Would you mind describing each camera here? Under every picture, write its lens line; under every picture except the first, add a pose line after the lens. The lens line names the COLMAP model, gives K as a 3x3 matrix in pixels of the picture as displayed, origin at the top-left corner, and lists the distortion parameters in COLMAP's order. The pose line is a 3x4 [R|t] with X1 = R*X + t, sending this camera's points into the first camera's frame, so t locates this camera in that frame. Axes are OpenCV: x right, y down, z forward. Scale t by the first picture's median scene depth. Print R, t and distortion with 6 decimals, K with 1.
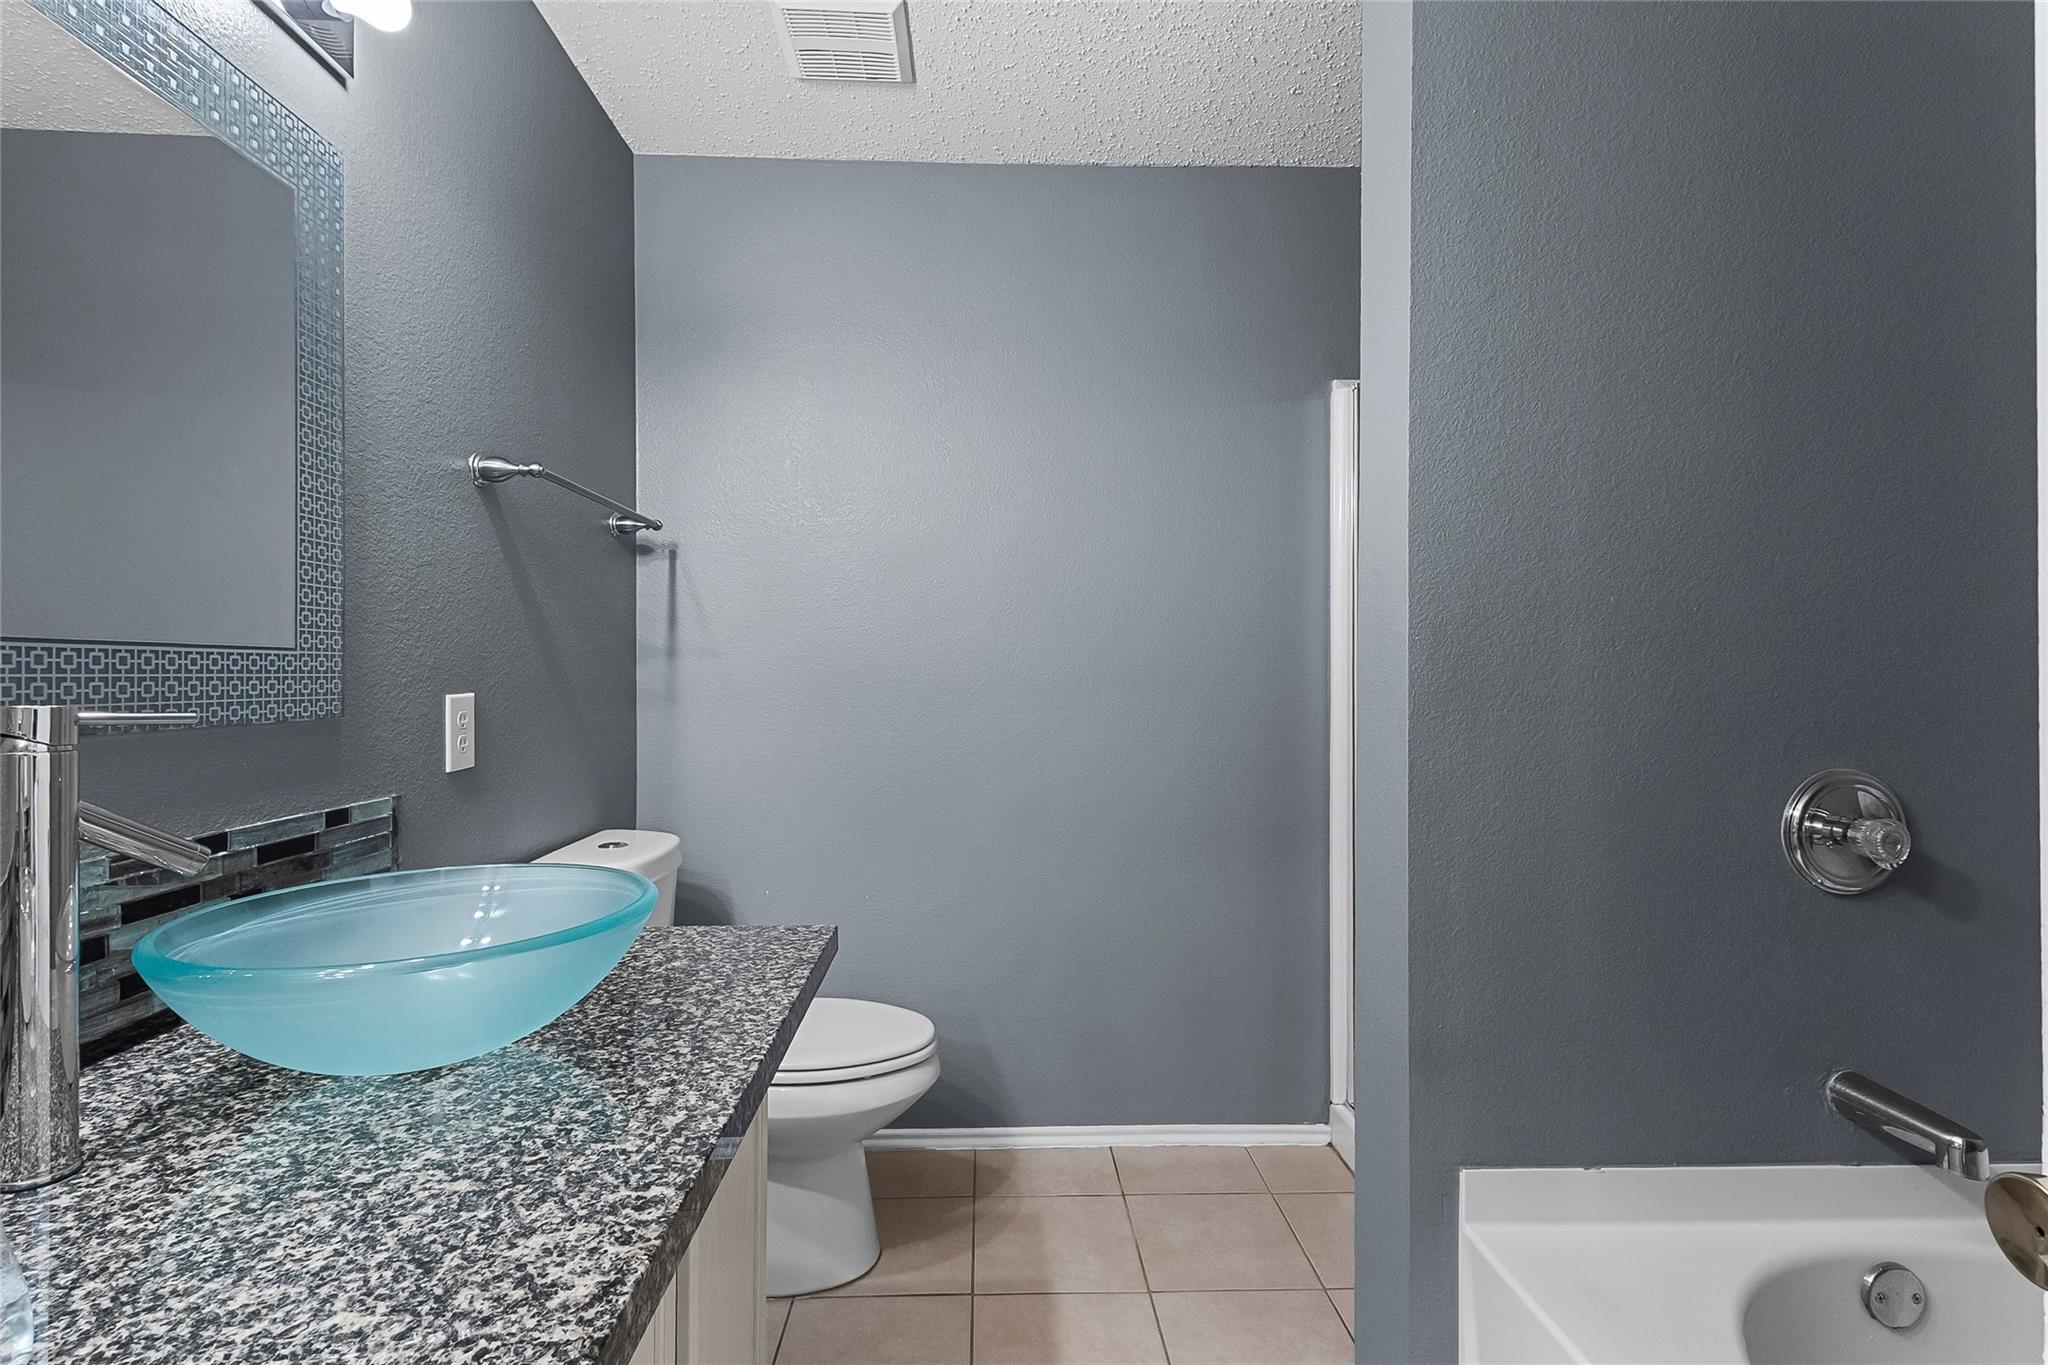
lens RADIAL K [[962.8, 0, 1020.4], [0, 962.8, 677.0], [0, 0, 1]] dist [0.006258, -0.001799]
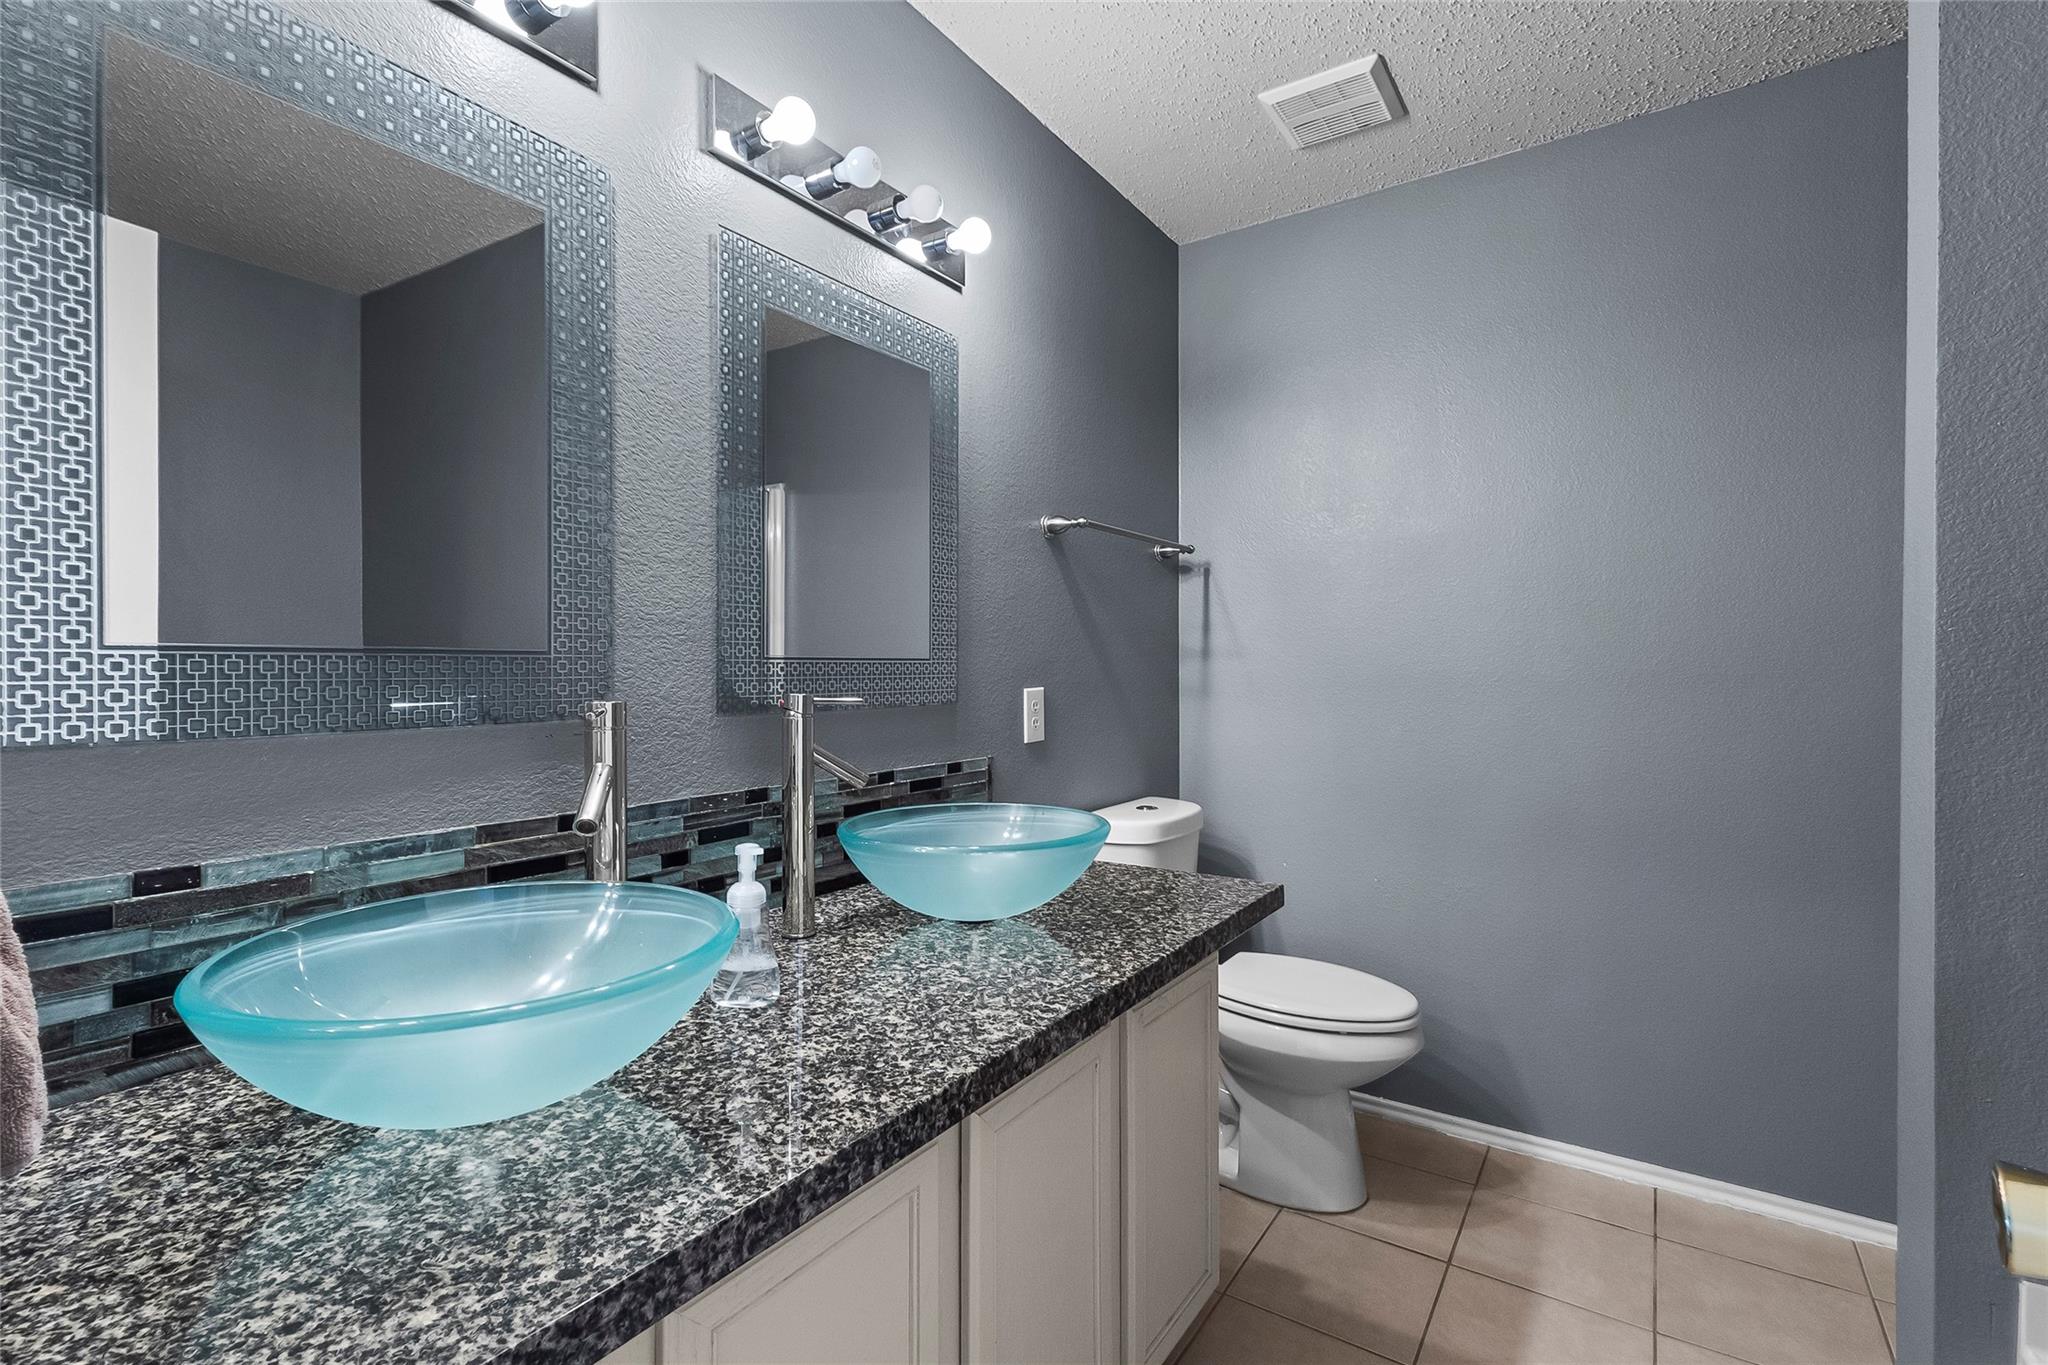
lens RADIAL K [[962.8, 0, 1027.3], [0, 962.8, 678.8], [0, 0, 1]] dist [0.006258, -0.001799]
pose [[0.807449, 0.005767, -0.589910, 0.359826], [0.000317, 0.999948, 0.010210, -0.014783], [0.589938, -0.008431, 0.807405, -0.211619]]
